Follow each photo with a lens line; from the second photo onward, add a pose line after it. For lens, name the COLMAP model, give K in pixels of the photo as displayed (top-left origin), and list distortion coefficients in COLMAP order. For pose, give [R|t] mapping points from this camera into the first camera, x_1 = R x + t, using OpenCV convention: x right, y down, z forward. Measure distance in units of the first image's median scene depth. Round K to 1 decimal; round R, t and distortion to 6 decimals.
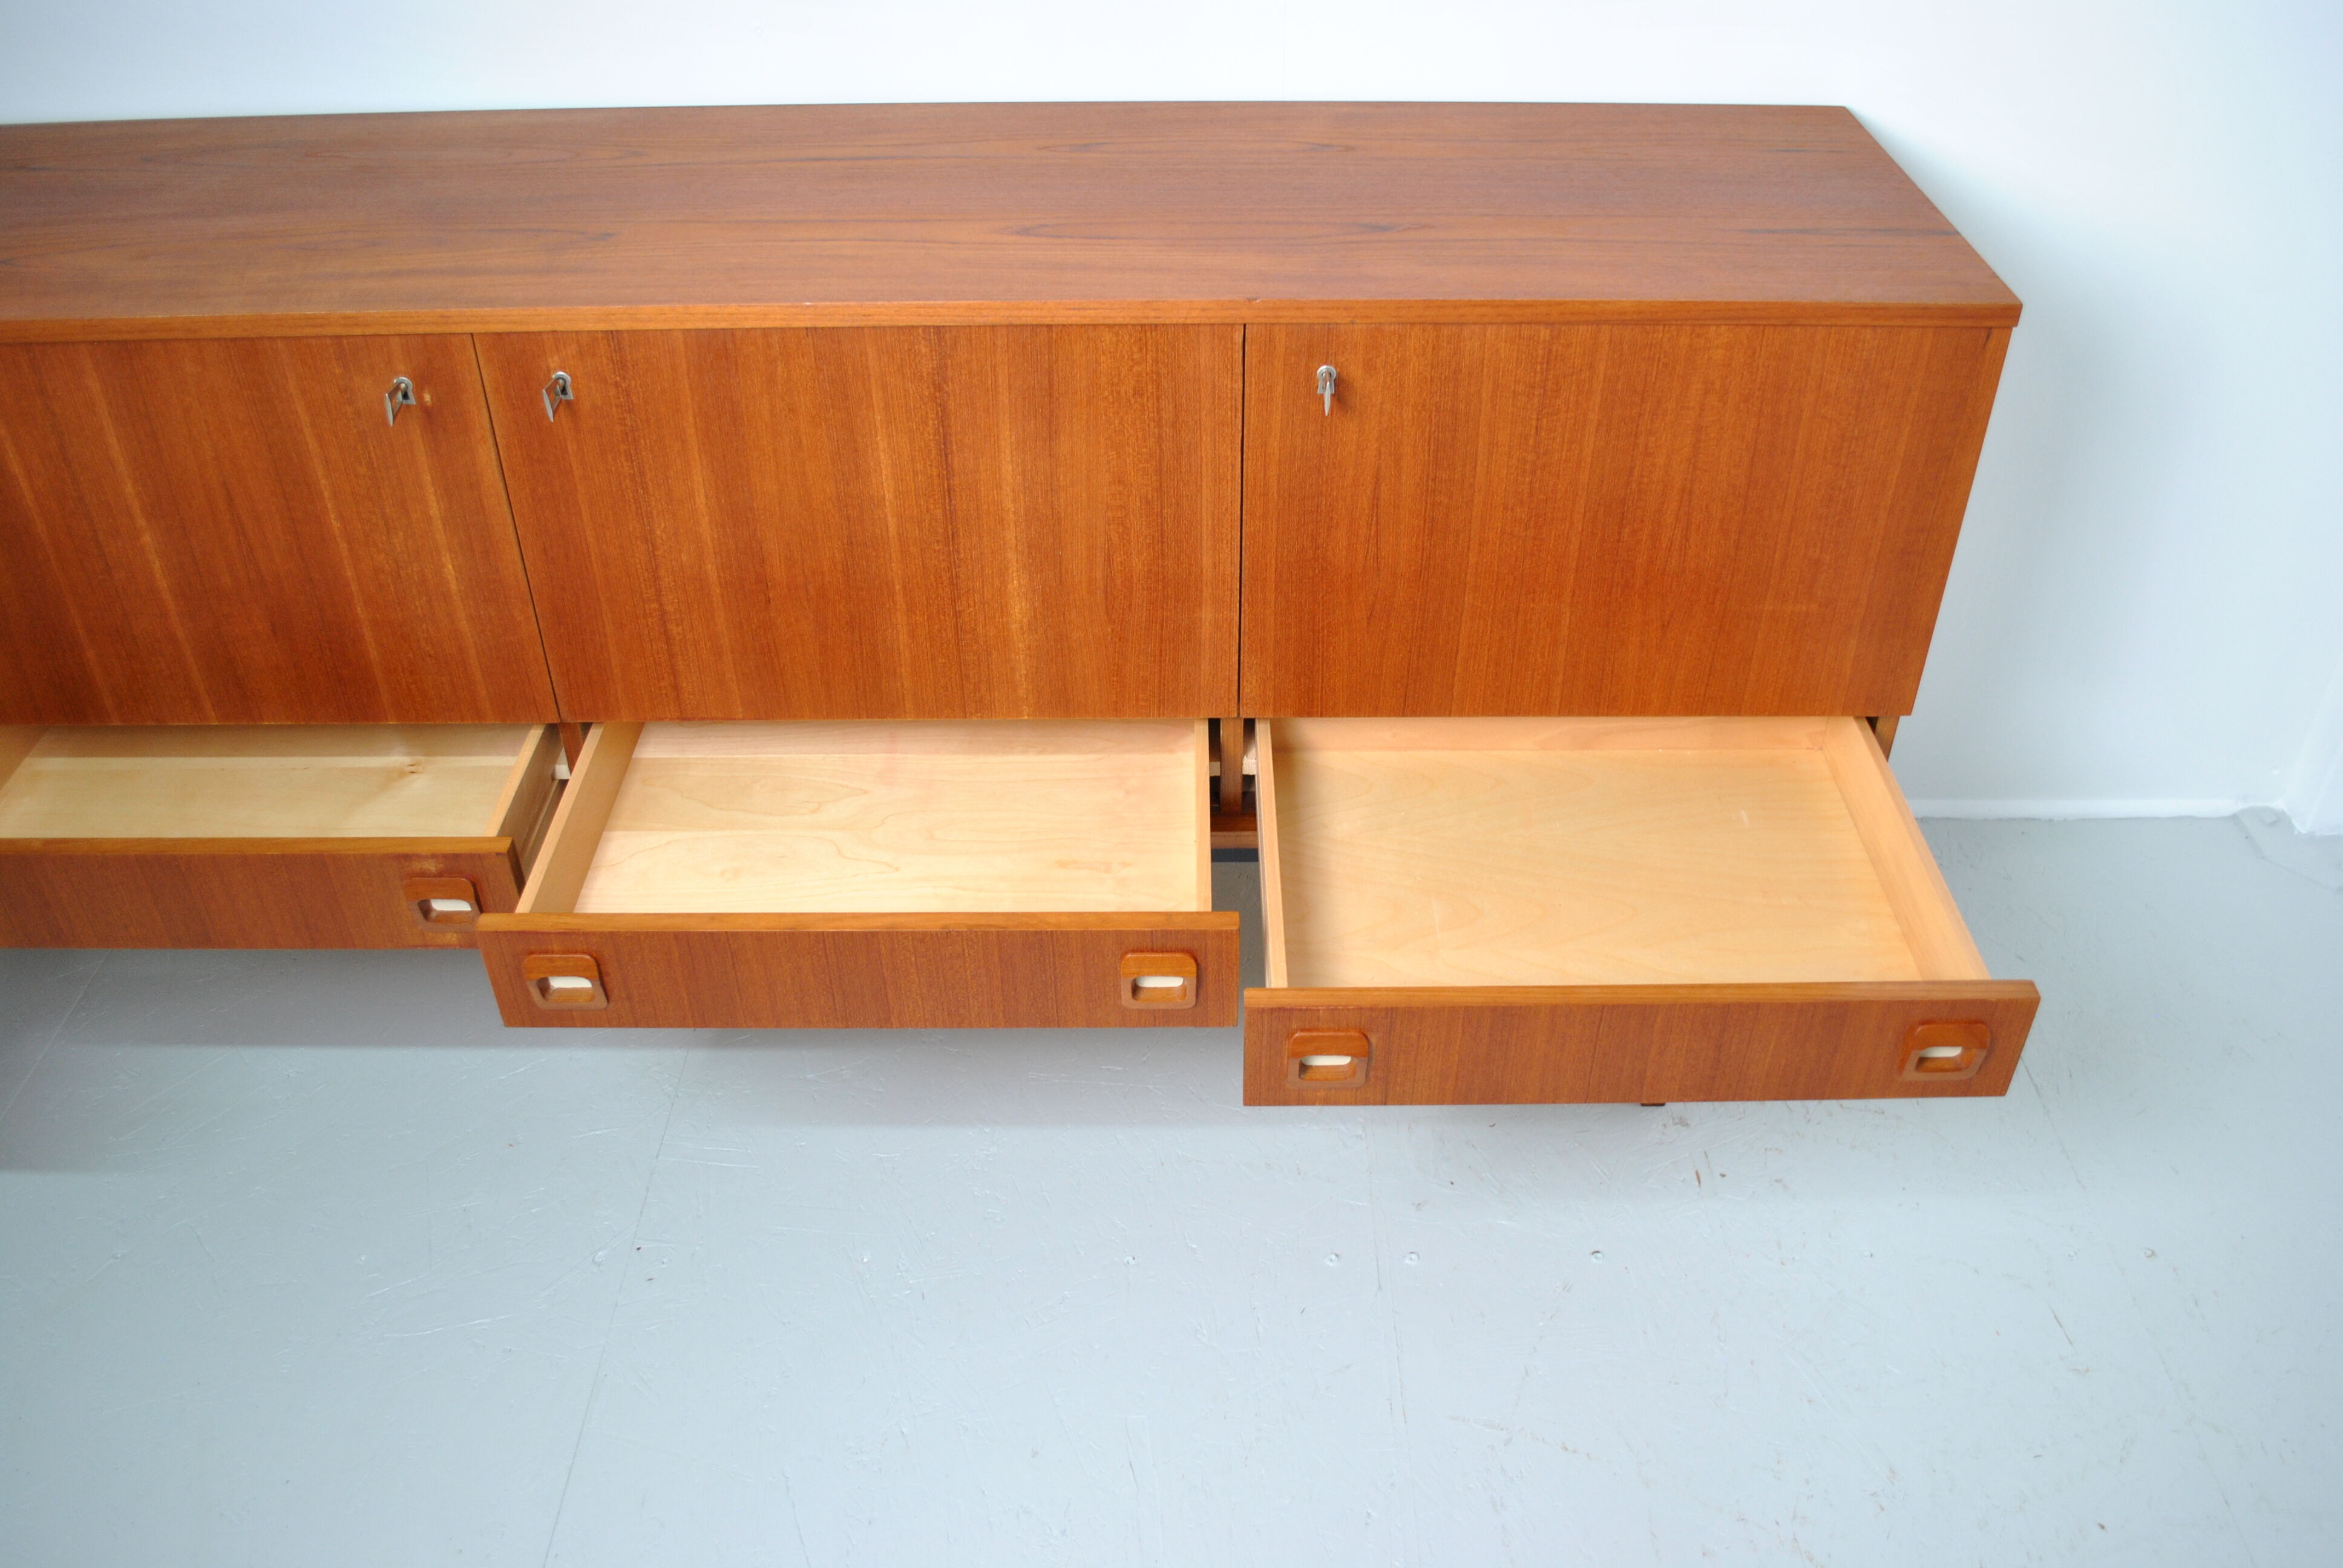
lens RADIAL K [[1854.0, 0, 1188.7], [0, 1854.0, 747.5], [0, 0, 1]] dist [-0.086874, 0.012073]
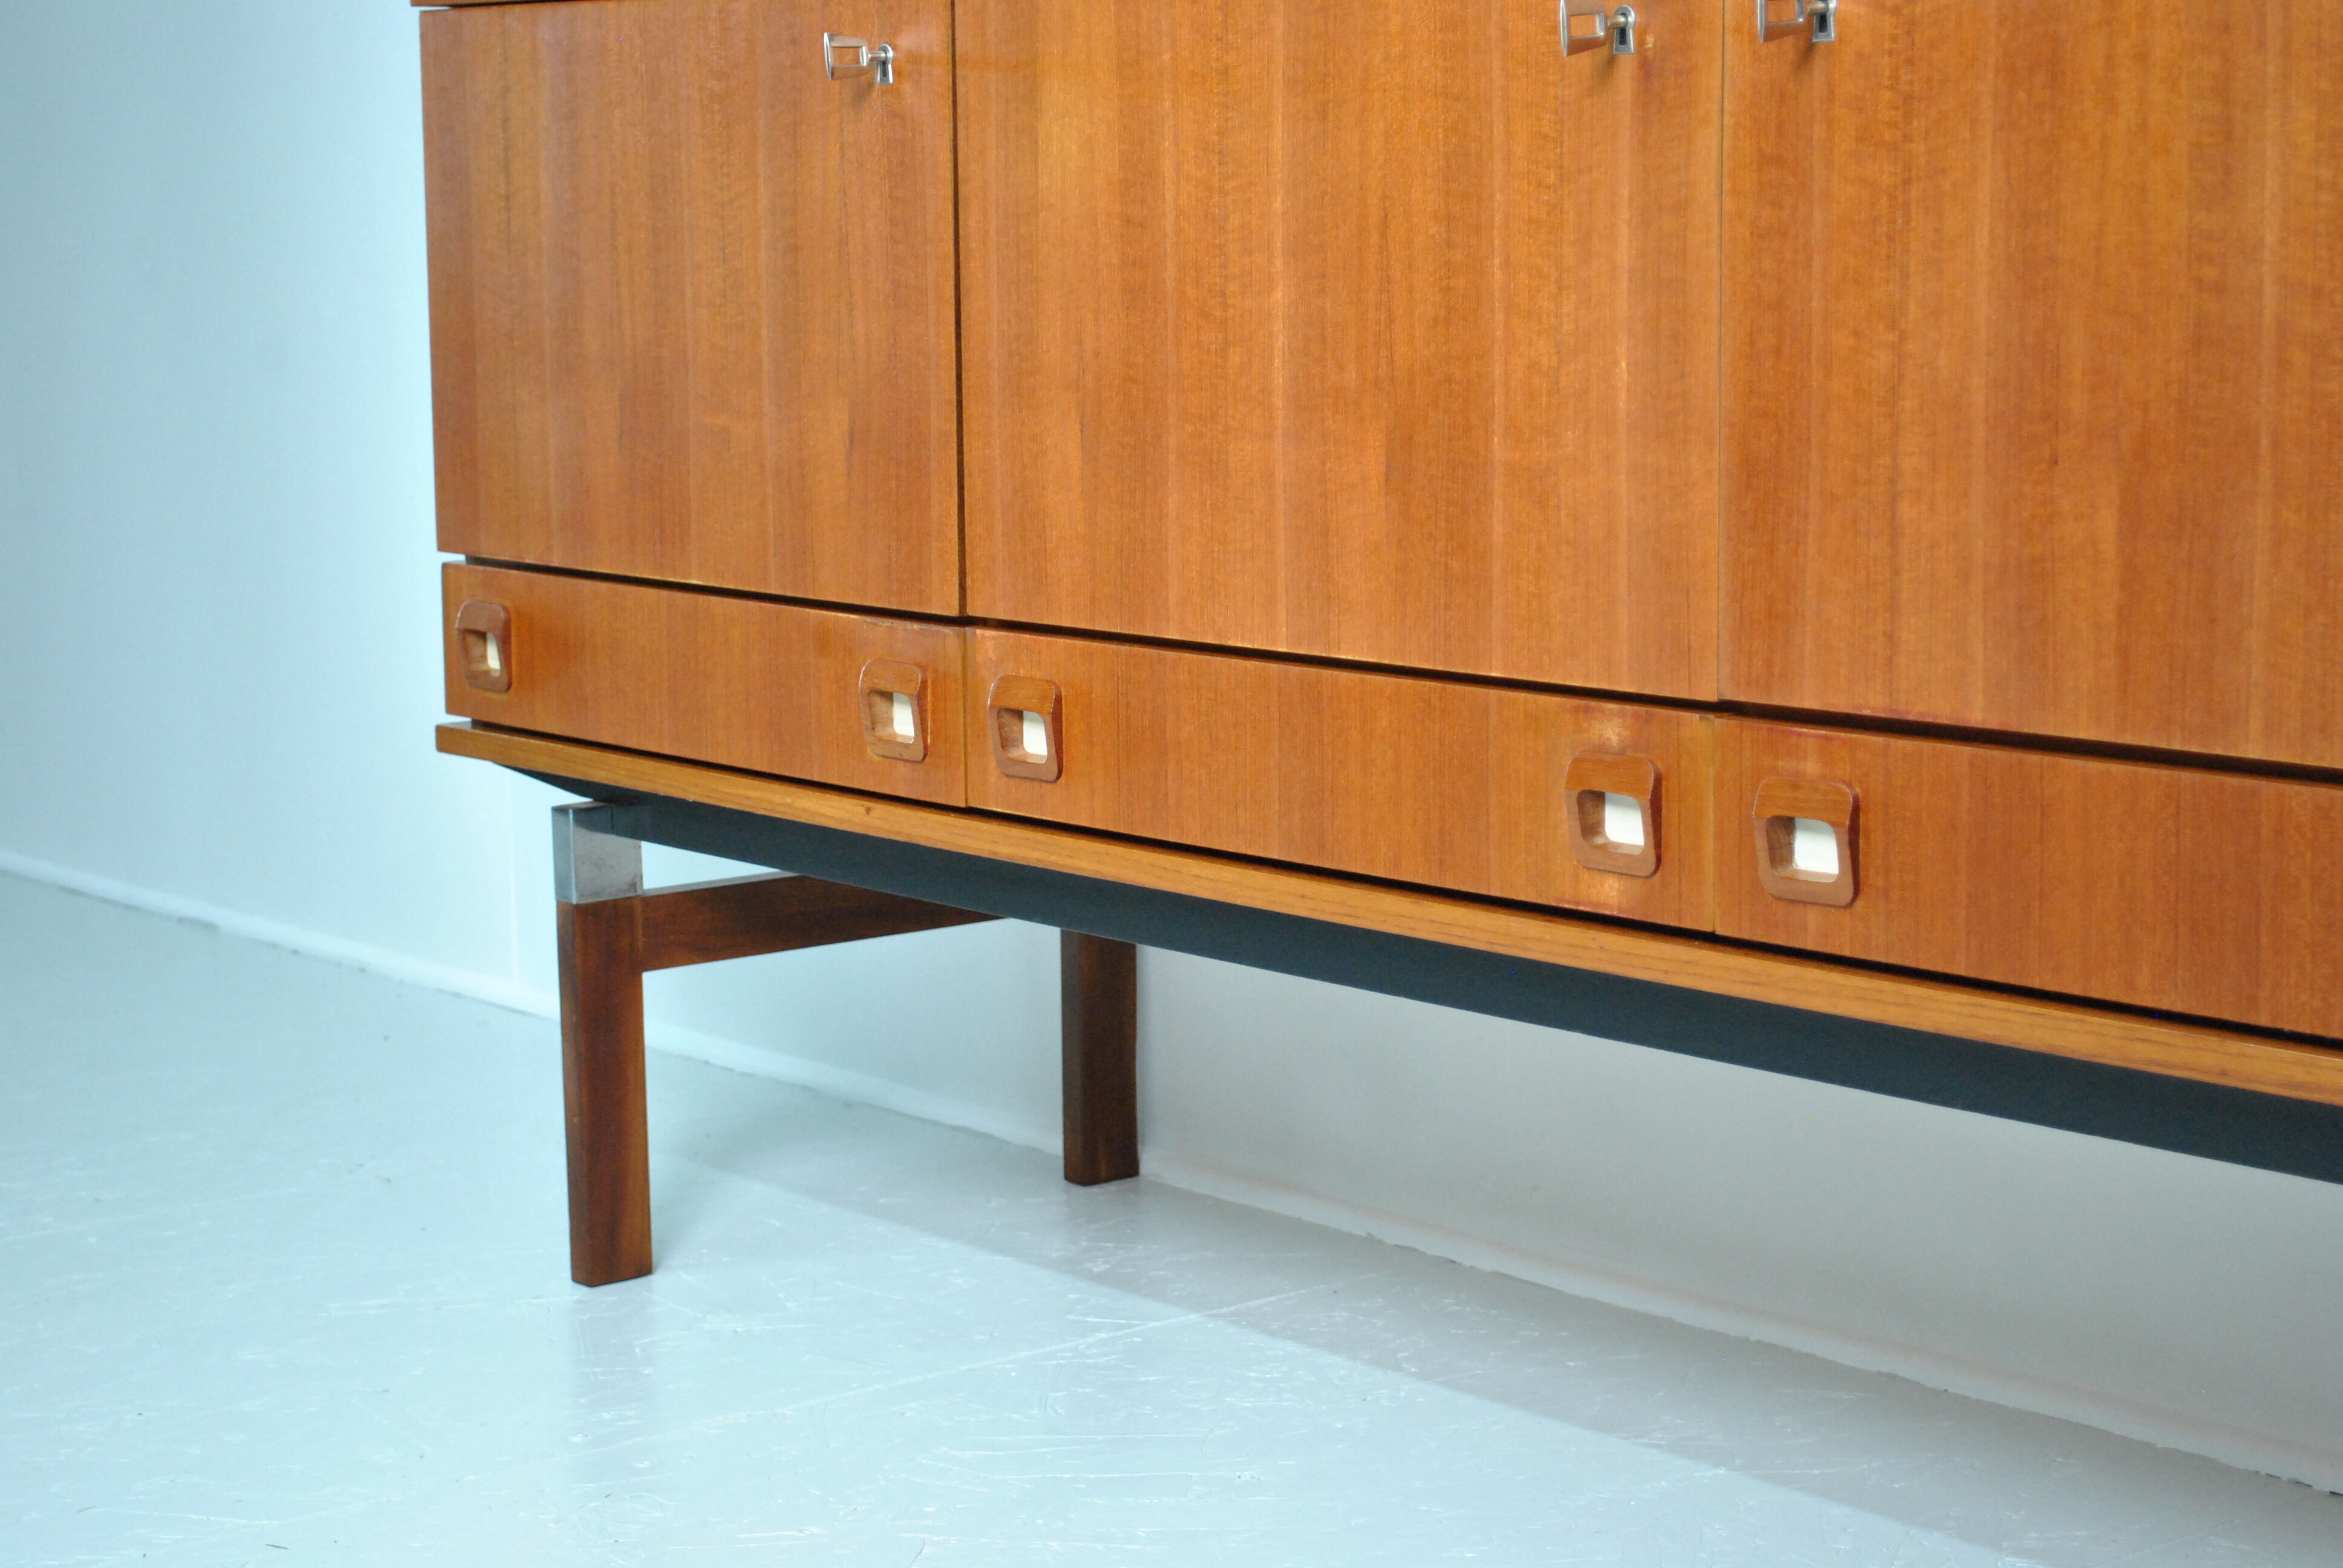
lens RADIAL K [[4302.1, 0, 1178.8], [0, 4302.1, 768.7], [0, 0, 1]] dist [0.008201, 0.000000]
pose [[0.642691, 0.099303, -0.759662, 0.563926], [-0.447918, 0.853143, -0.267425, 0.444085], [0.621545, 0.512138, 0.592788, 0.160959]]
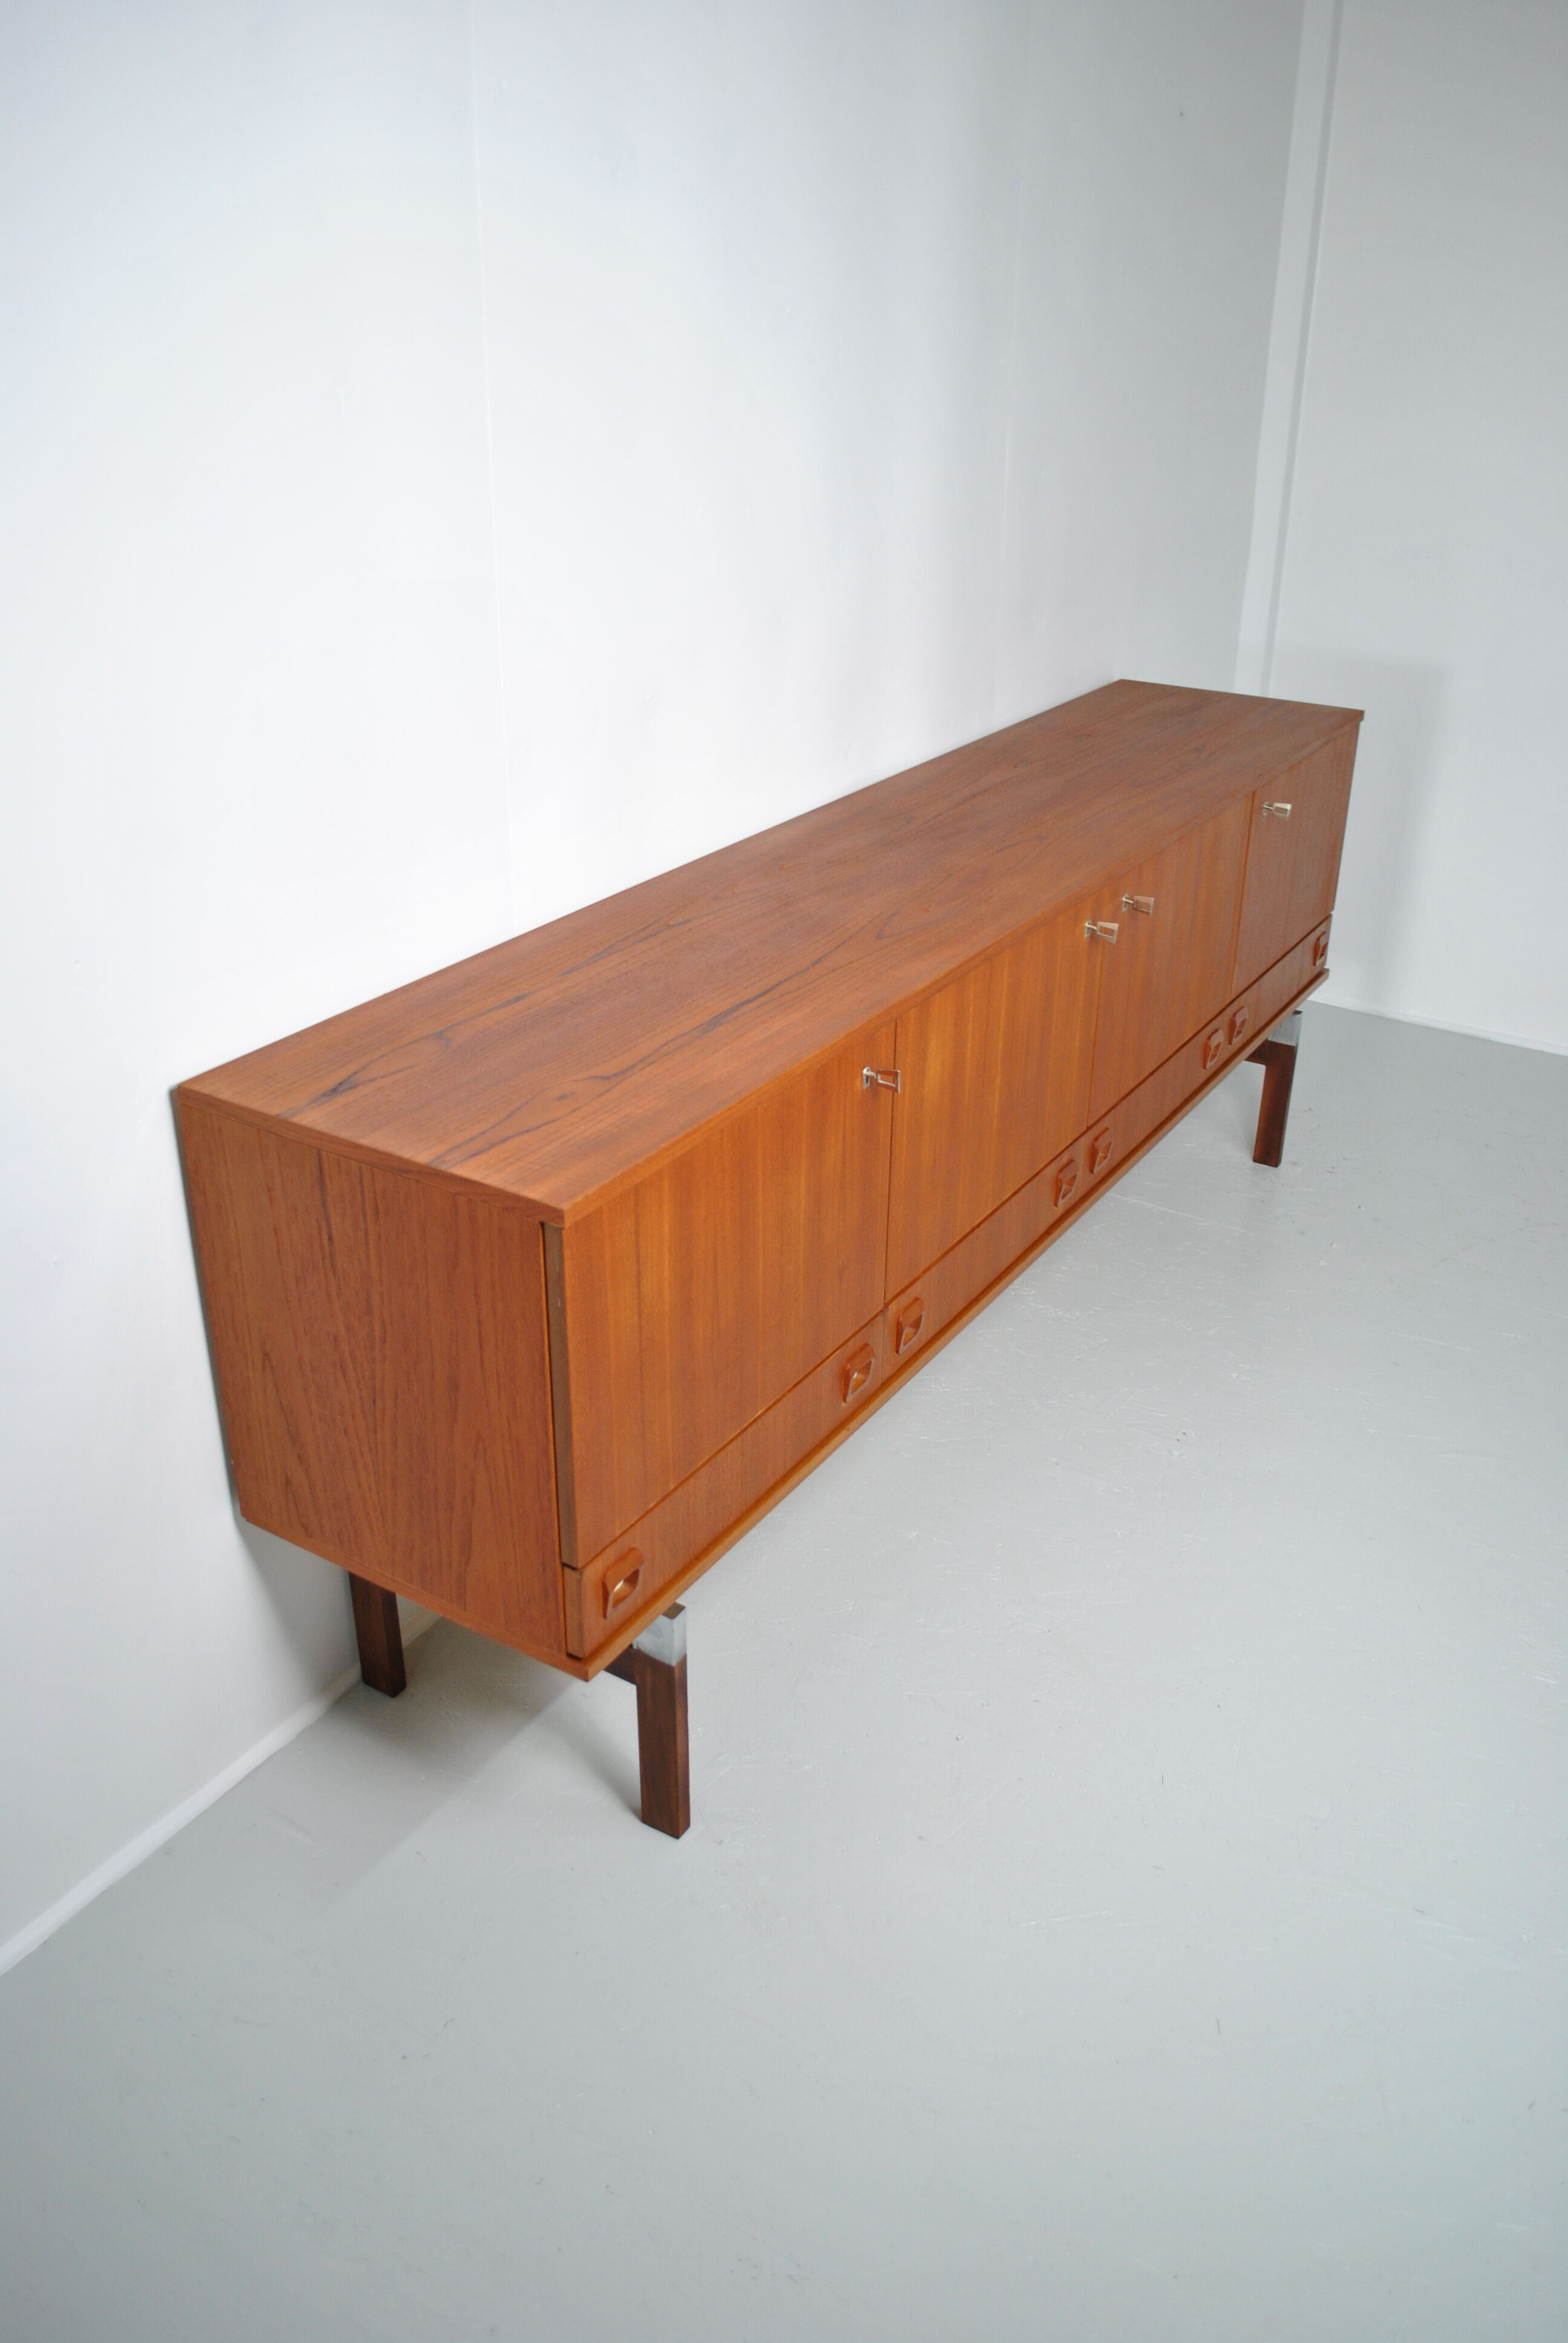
lens RADIAL K [[1854.0, 0, 766.6], [0, 1854.0, 1173.0], [0, 0, 1]] dist [-0.086874, 0.012073]
pose [[0.540248, -0.370427, 0.755590, -1.871467], [0.494452, 0.866287, 0.071163, -0.253038], [-0.680918, 0.335157, 0.651168, 0.140775]]
